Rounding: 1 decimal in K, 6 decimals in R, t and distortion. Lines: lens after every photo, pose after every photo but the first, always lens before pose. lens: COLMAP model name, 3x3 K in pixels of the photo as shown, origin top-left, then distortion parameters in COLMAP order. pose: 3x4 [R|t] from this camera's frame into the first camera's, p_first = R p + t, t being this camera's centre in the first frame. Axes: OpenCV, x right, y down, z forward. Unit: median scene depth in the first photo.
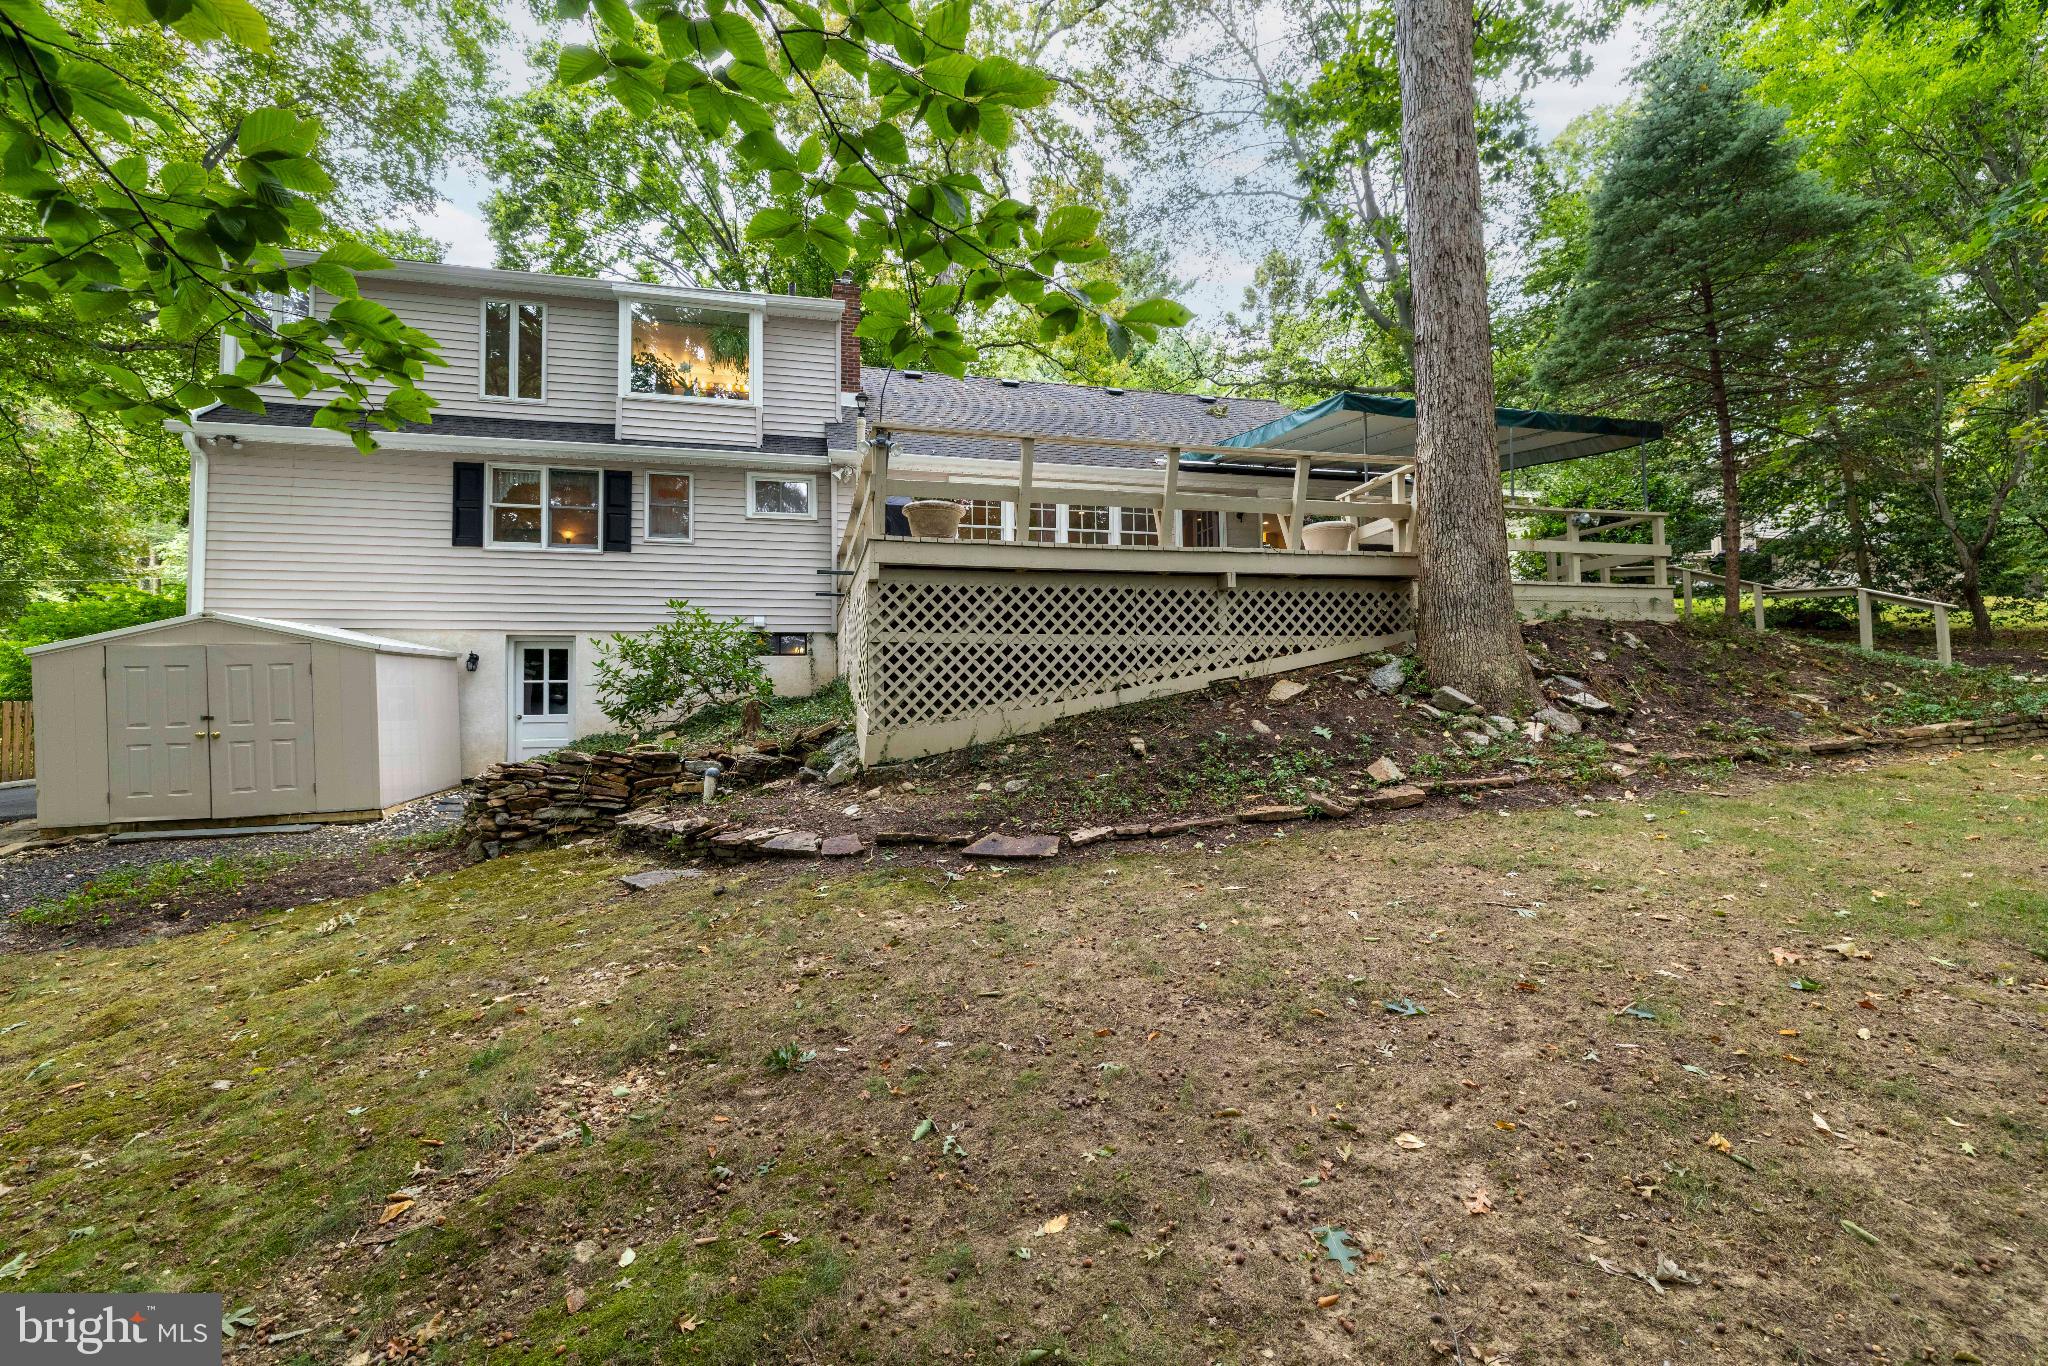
lens RADIAL K [[918.9, 0, 1021.9], [0, 918.9, 663.5], [0, 0, 1]] dist [0.001871, 0.000292]
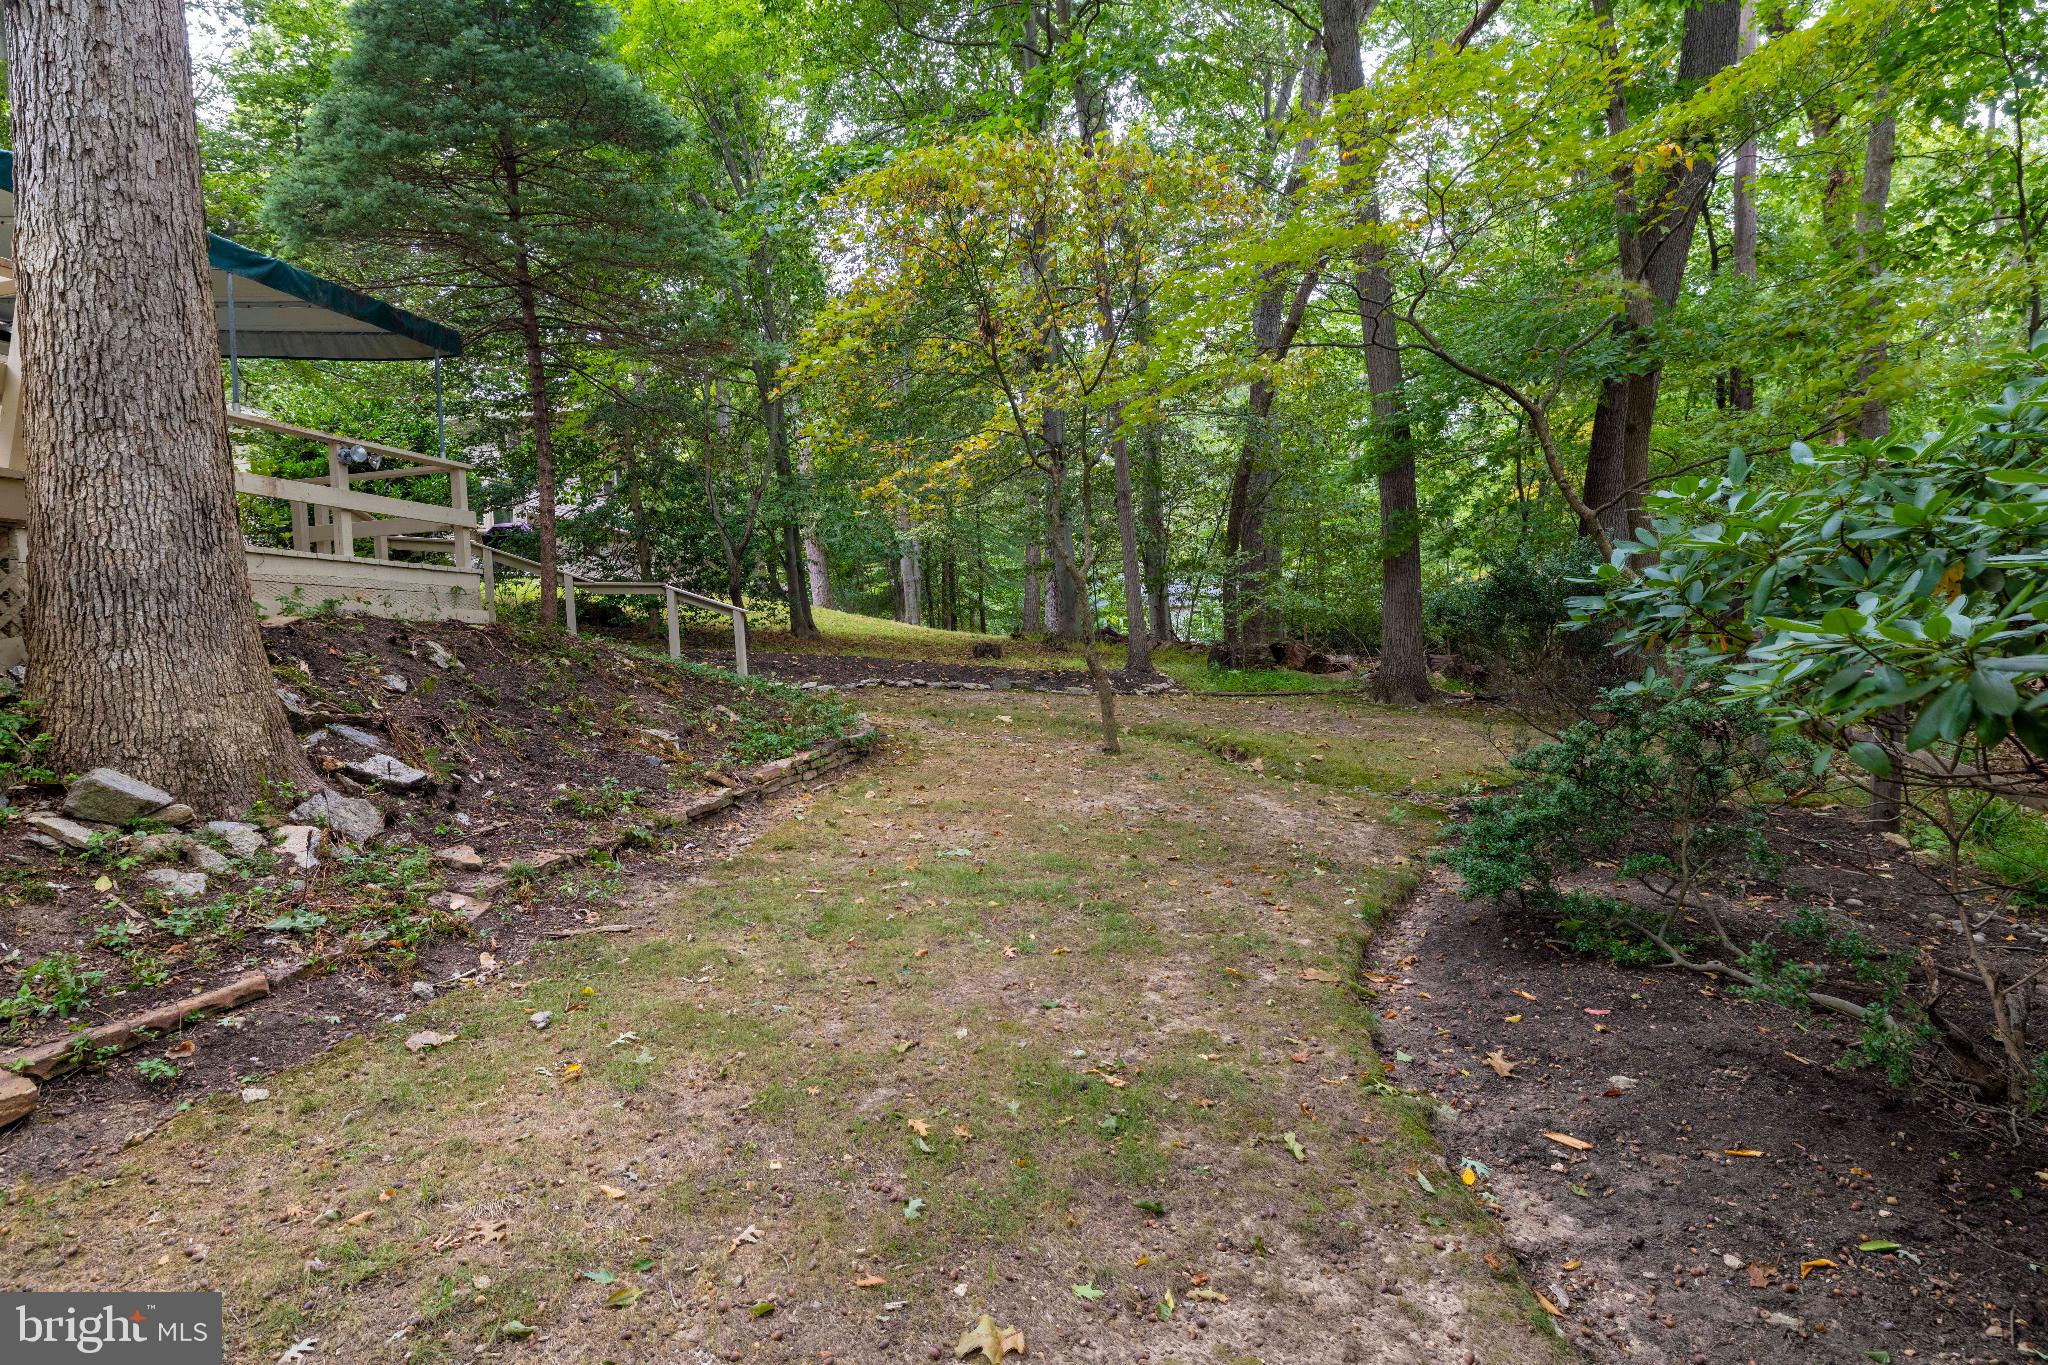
lens RADIAL K [[1159.2, 0, 1024.0], [0, 1159.2, 682.5], [0, 0, 1]] dist [0.002318, -0.001359]
pose [[0.457268, -0.024813, 0.888983, 0.153244], [-0.001557, 0.999587, 0.028700, -0.034986], [-0.889328, -0.014508, 0.457040, 0.315836]]
